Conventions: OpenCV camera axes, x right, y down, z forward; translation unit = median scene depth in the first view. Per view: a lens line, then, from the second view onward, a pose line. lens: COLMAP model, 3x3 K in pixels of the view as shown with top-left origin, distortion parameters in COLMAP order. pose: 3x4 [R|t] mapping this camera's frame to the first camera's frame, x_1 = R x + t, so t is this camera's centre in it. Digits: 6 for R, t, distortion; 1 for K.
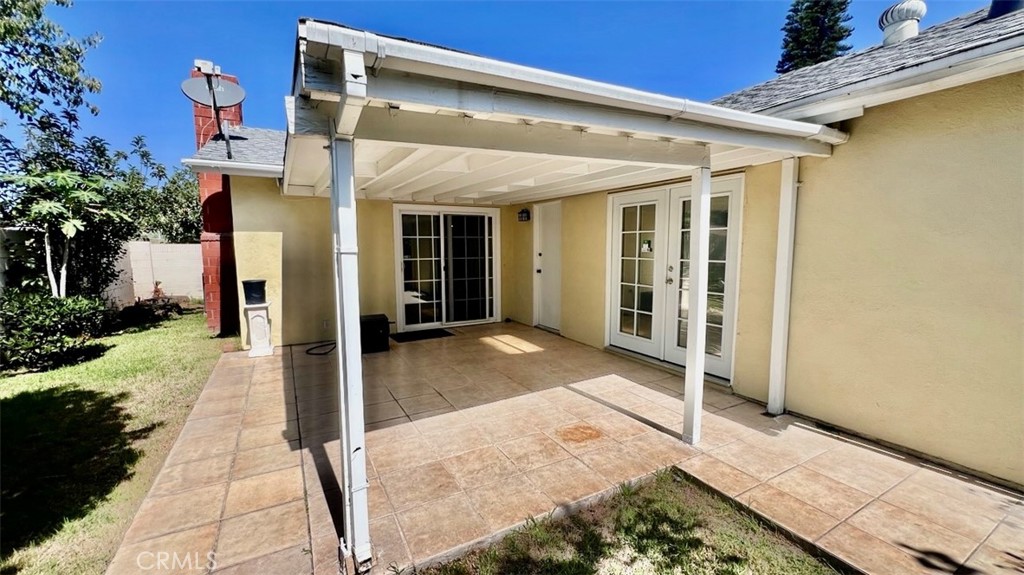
lens RADIAL K [[411.9, 0, 512.0], [0, 411.9, 287.5], [0, 0, 1]] dist [0.001701, 0.000265]
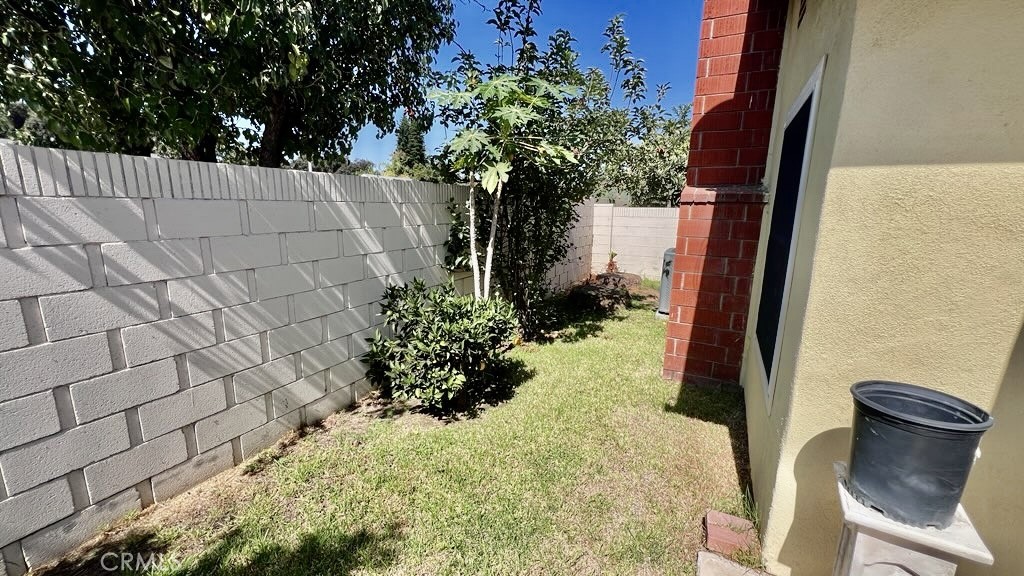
lens RADIAL K [[411.9, 0, 512.0], [0, 411.9, 288.0], [0, 0, 1]] dist [0.001701, 0.000265]
pose [[0.562005, 0.179898, -0.807333, -0.466756], [-0.108435, 0.983662, 0.143705, -0.064905], [0.819995, 0.006781, 0.572330, 0.571401]]
